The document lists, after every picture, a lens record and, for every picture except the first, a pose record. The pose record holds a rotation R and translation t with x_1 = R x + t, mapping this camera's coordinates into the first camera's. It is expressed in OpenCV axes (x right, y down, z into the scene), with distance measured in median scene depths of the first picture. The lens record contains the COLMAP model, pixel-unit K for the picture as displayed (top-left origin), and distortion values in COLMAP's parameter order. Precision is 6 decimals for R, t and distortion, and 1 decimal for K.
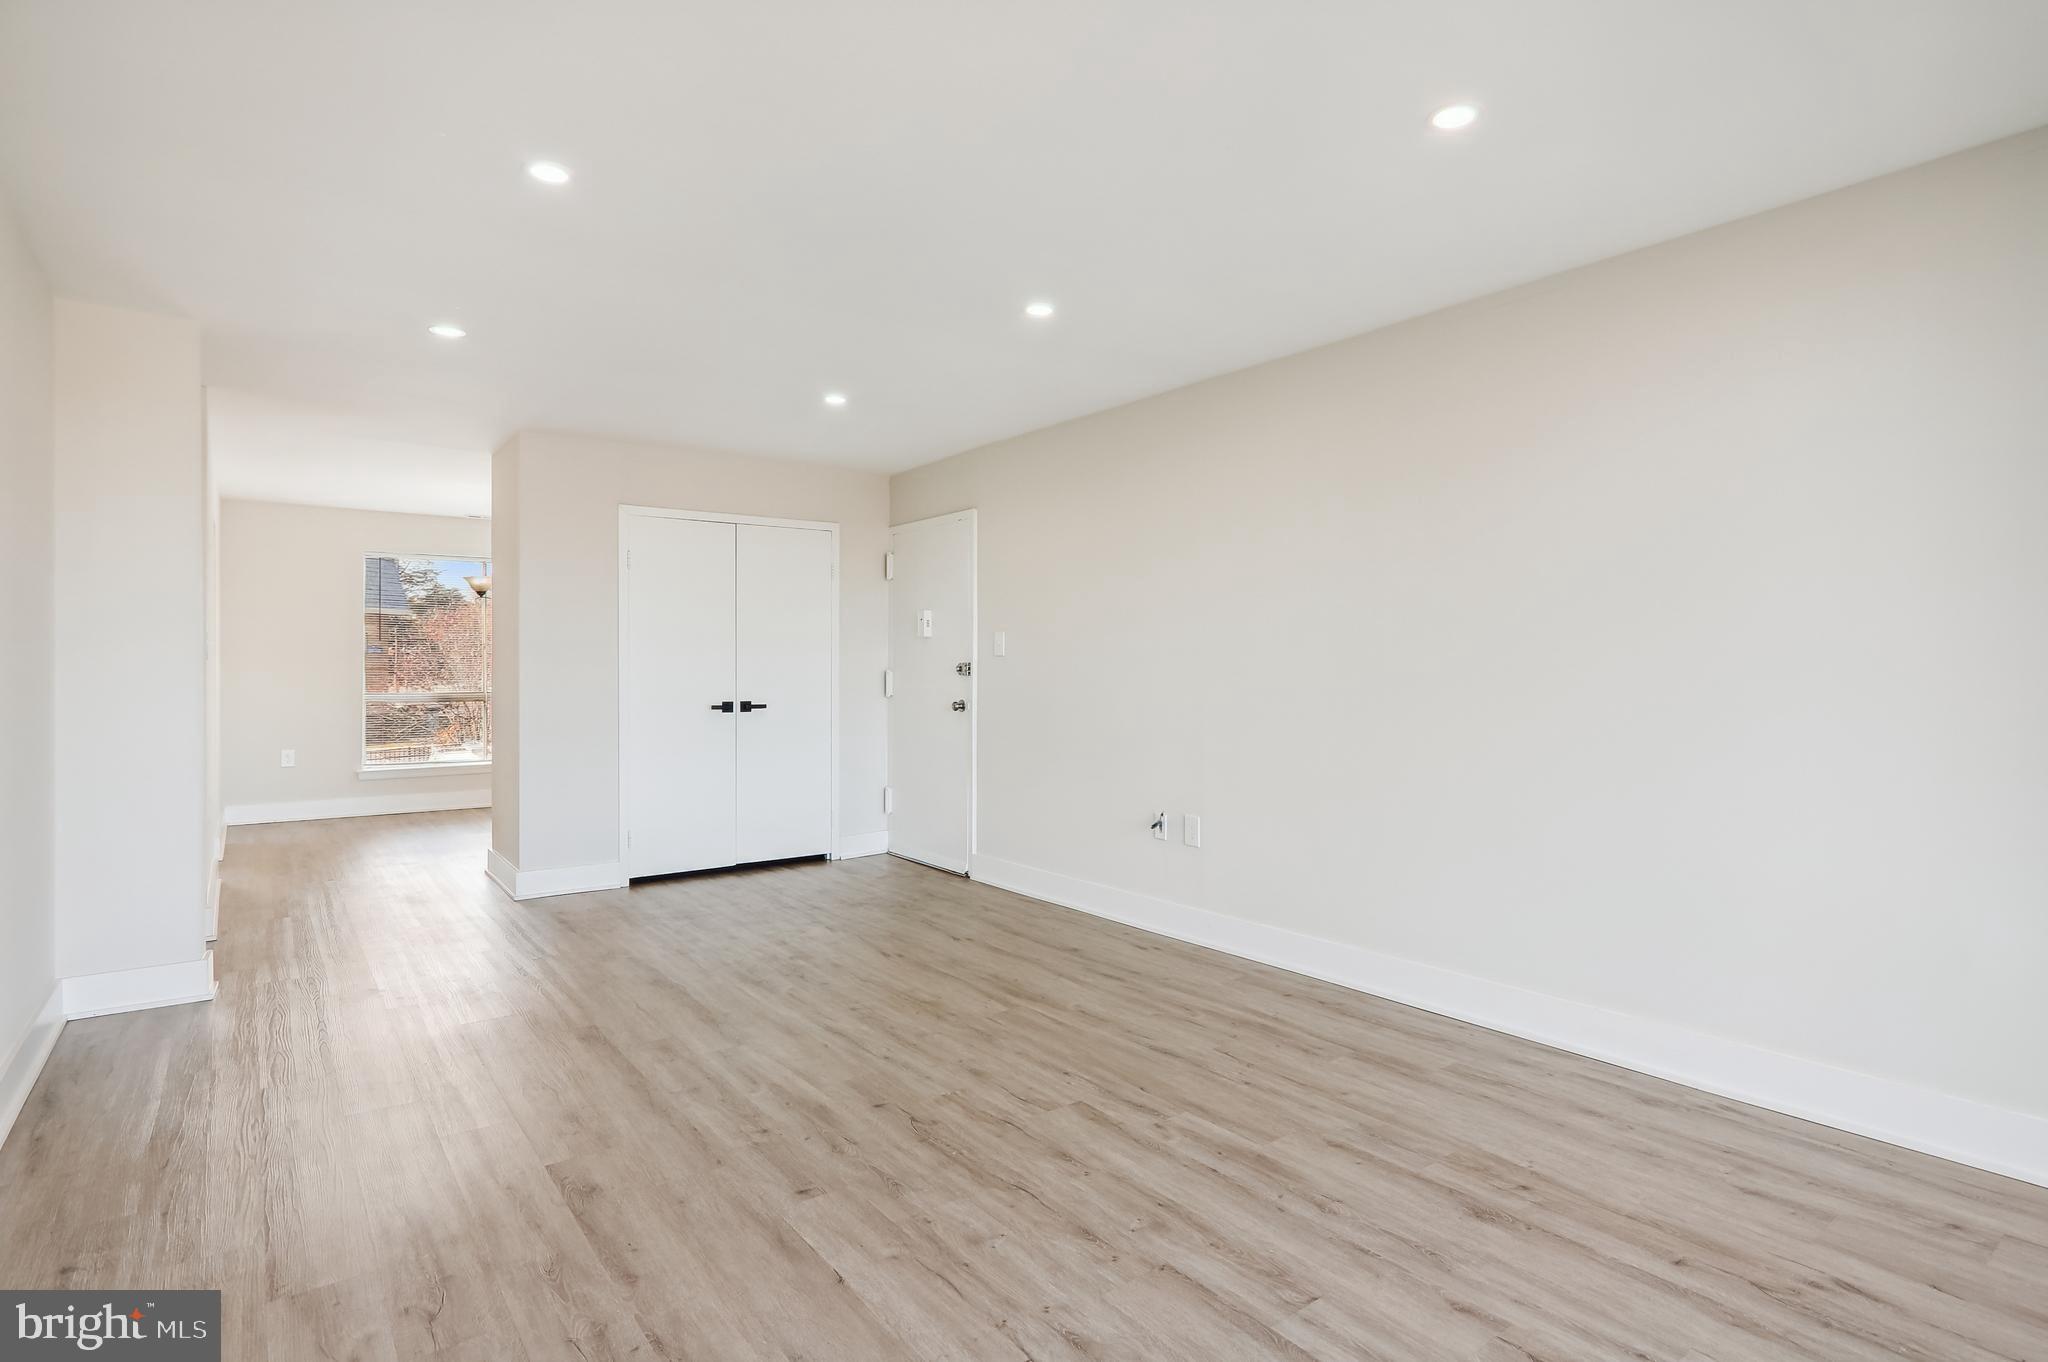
lens RADIAL K [[1044.2, 0, 1030.7], [0, 1044.2, 677.8], [0, 0, 1]] dist [0.000512, -0.000143]
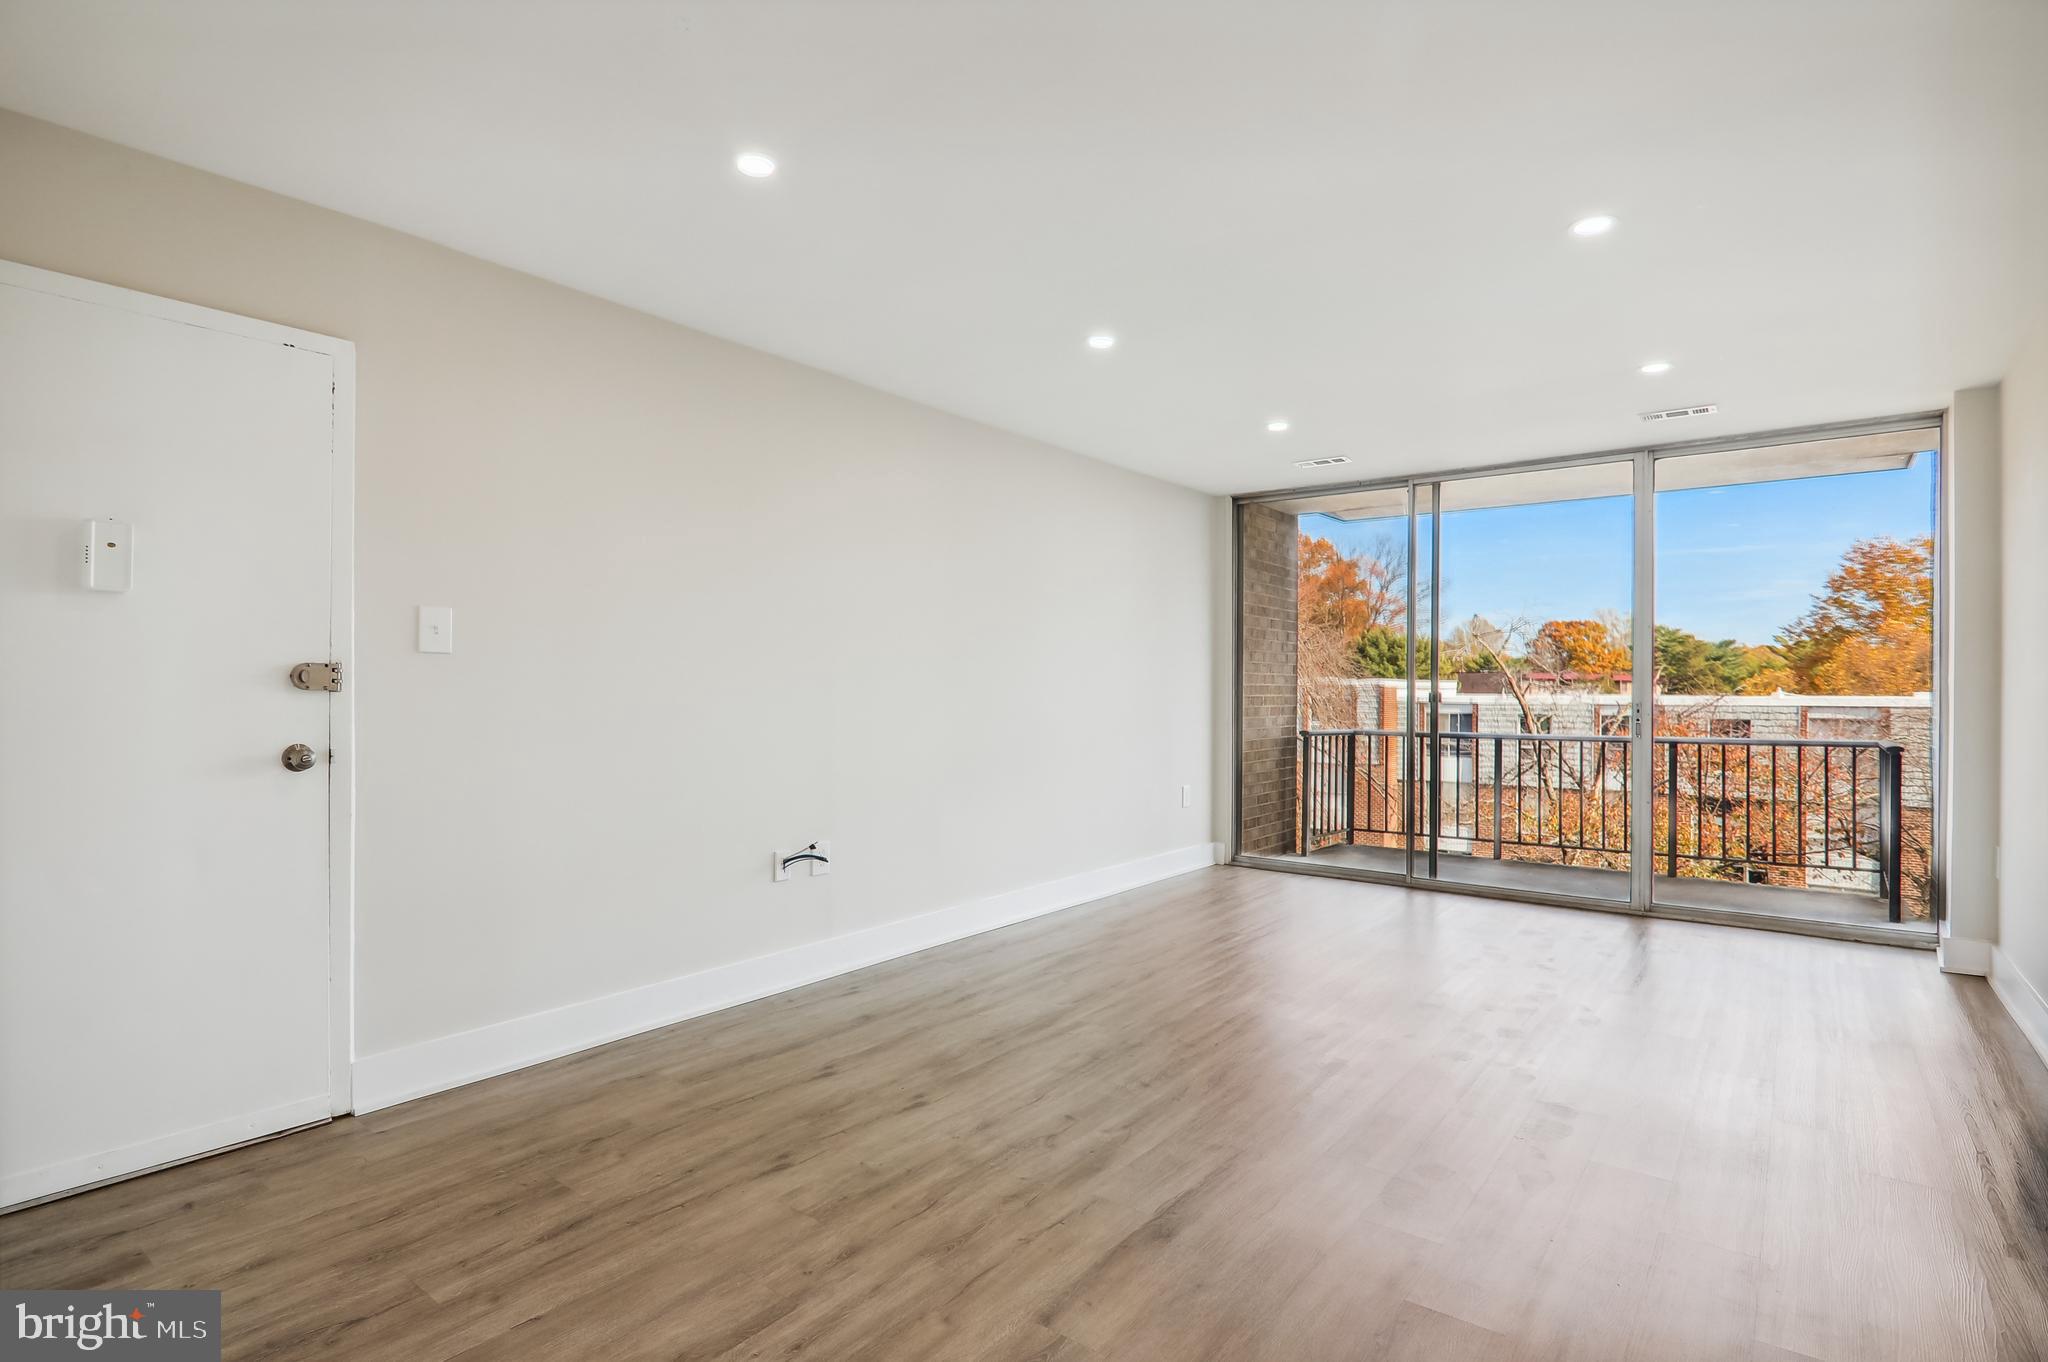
lens RADIAL K [[1044.2, 0, 1030.7], [0, 1044.2, 677.8], [0, 0, 1]] dist [0.000512, -0.000143]
pose [[-0.280294, 0.006324, 0.959893, -0.879025], [0.003019, 0.999979, -0.005707, -0.005963], [-0.959909, 0.001298, -0.280307, 1.220219]]
